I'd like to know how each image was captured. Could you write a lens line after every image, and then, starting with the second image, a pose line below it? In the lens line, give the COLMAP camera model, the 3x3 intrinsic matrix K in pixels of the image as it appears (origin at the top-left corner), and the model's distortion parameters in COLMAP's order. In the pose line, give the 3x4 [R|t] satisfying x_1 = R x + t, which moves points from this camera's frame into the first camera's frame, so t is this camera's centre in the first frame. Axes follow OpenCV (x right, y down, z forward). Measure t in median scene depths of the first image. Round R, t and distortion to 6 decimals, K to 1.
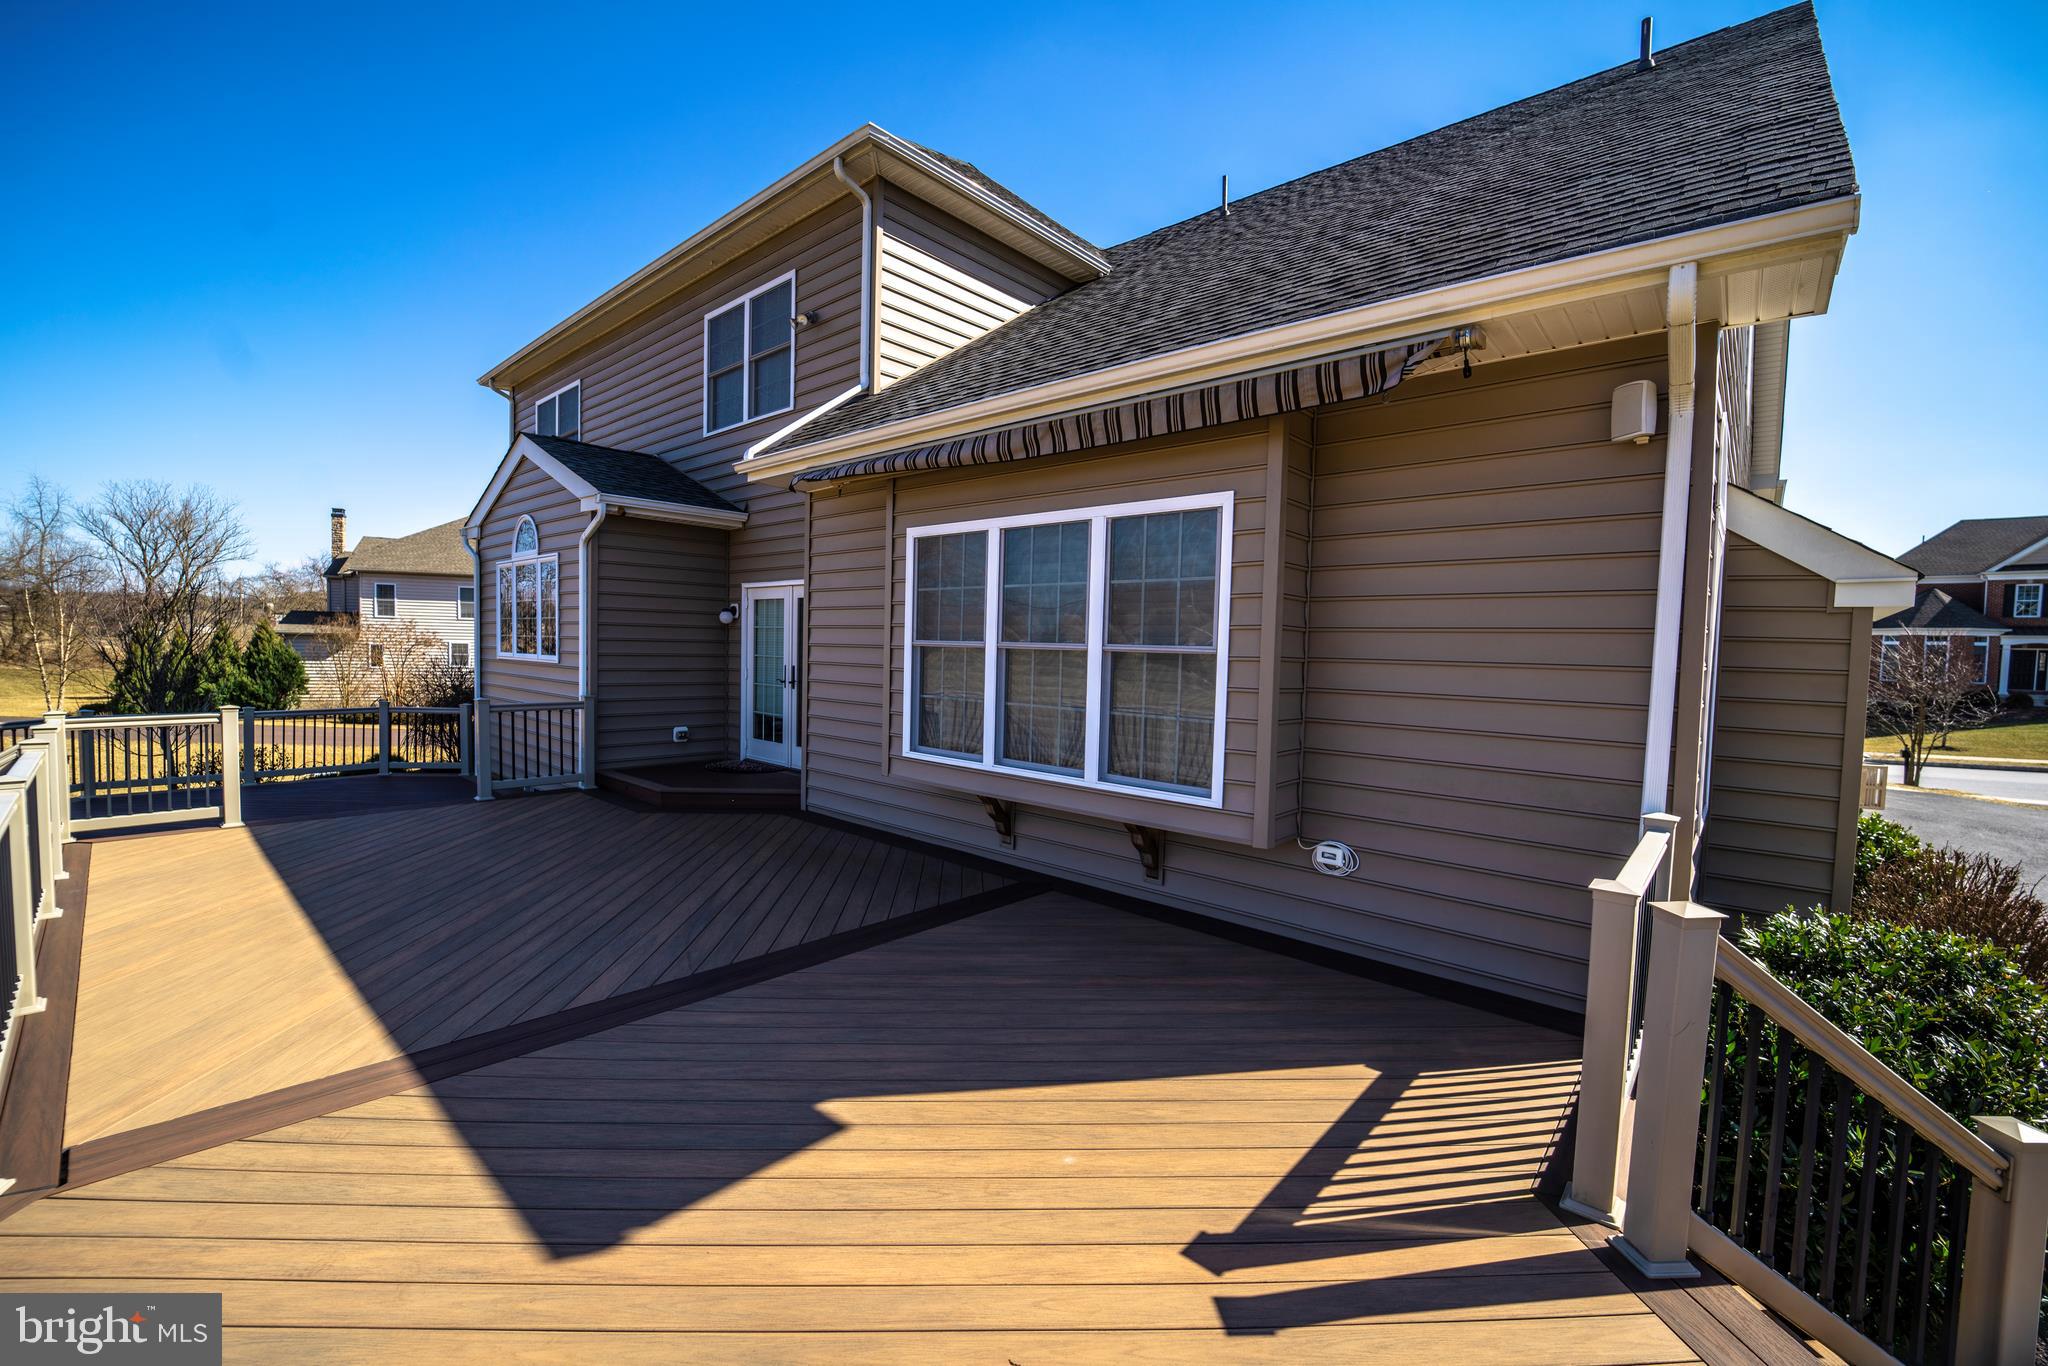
lens RADIAL K [[828.4, 0, 1016.0], [0, 828.4, 680.9], [0, 0, 1]] dist [-0.020596, -0.000721]
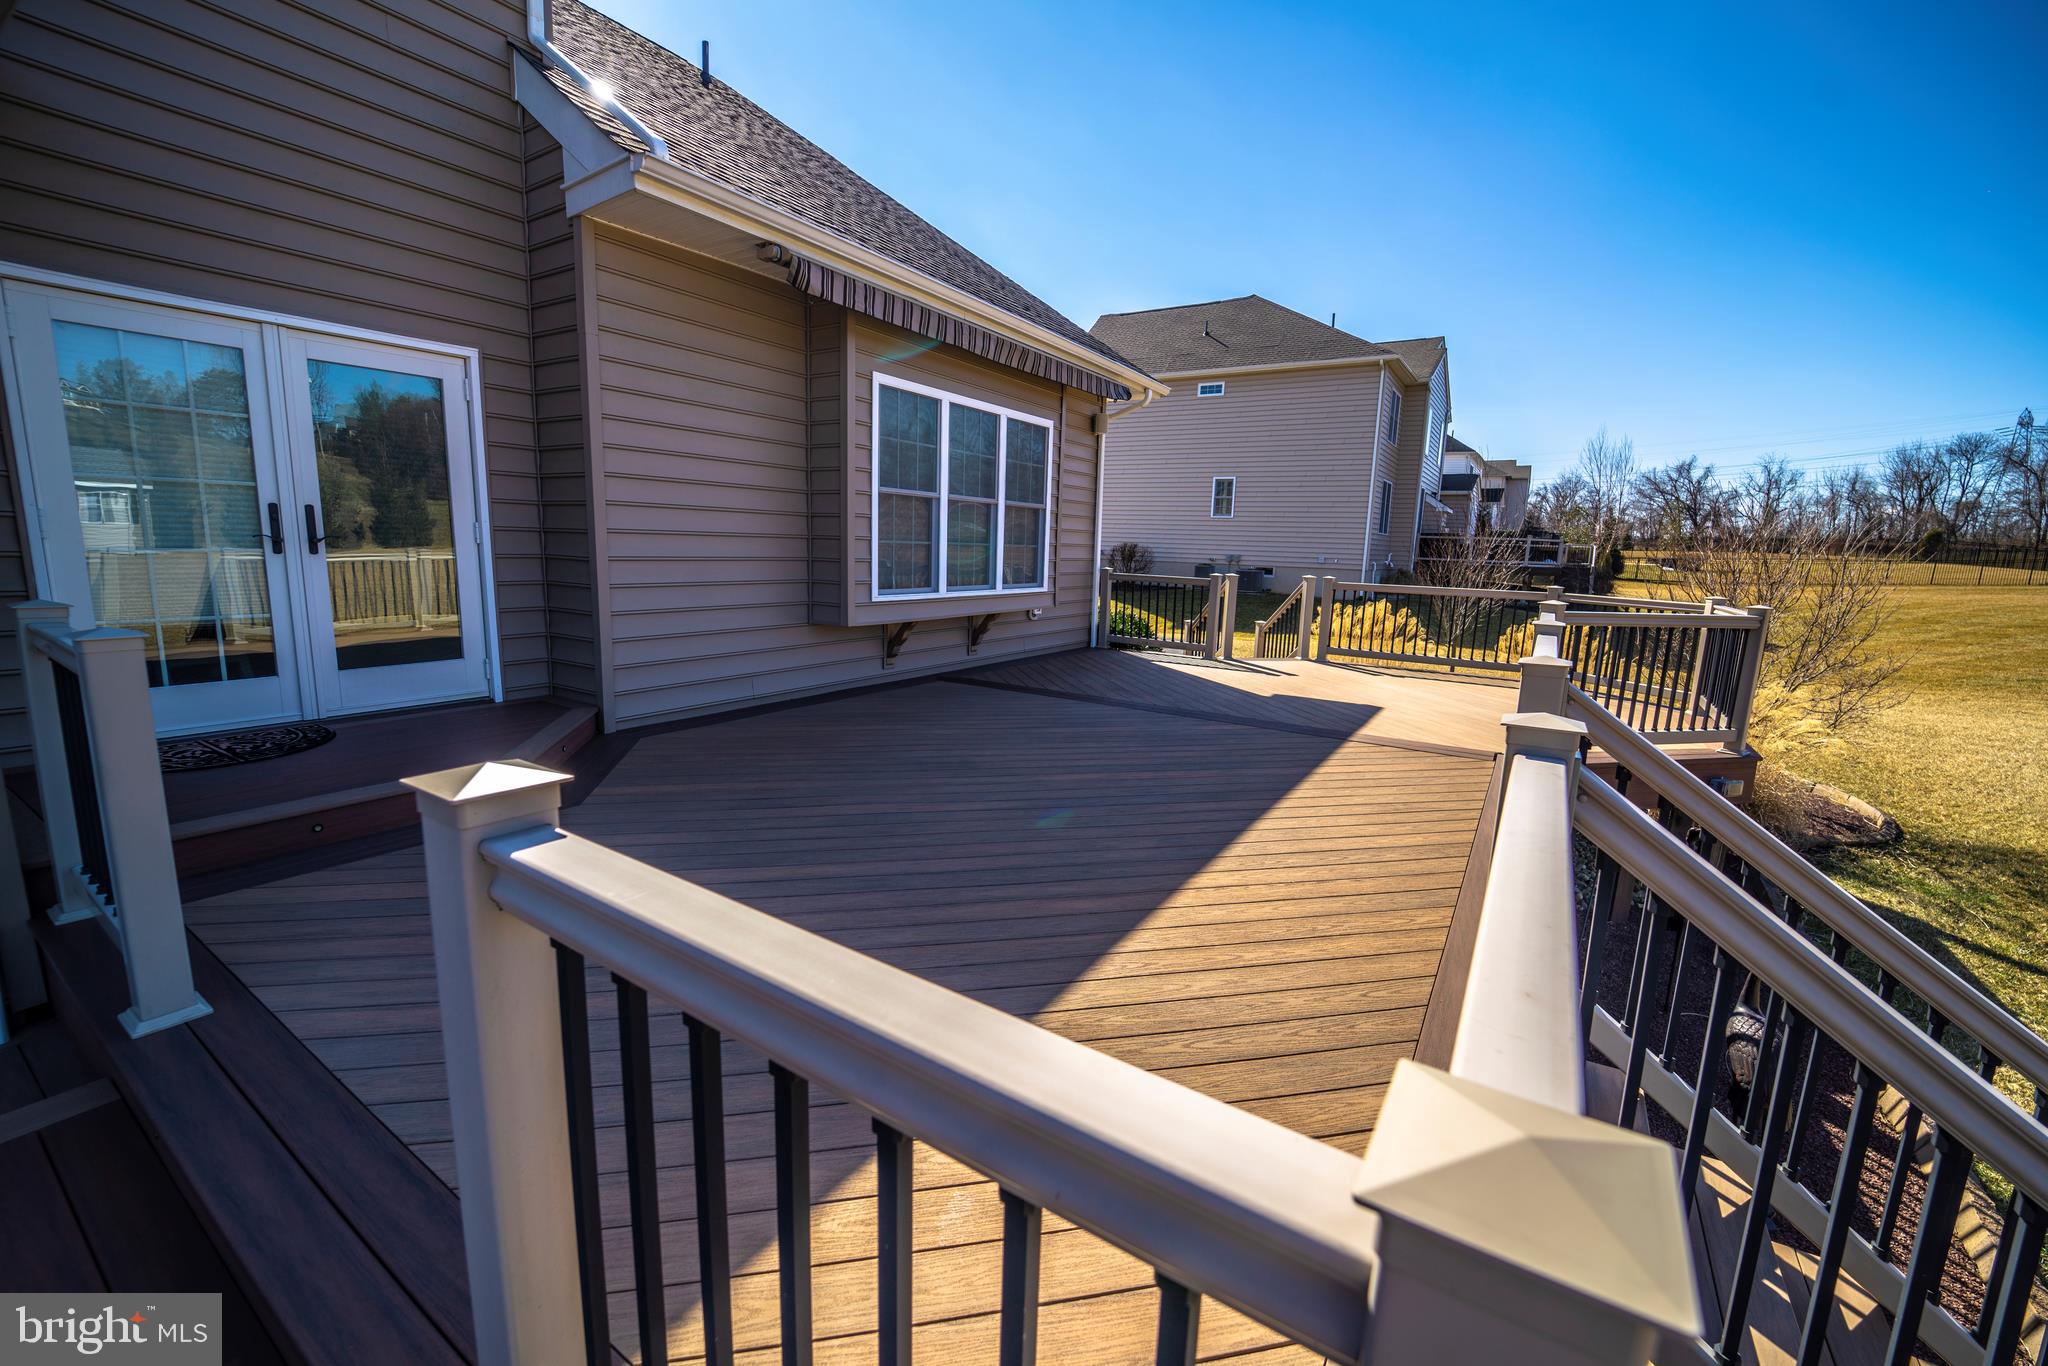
lens RADIAL K [[828.4, 0, 1014.7], [0, 828.4, 676.4], [0, 0, 1]] dist [-0.020596, -0.000721]
pose [[-0.158197, -0.192463, 0.968469, -1.371465], [0.002044, 0.980754, 0.195238, -0.020689], [-0.987405, 0.032865, -0.154759, 1.151372]]
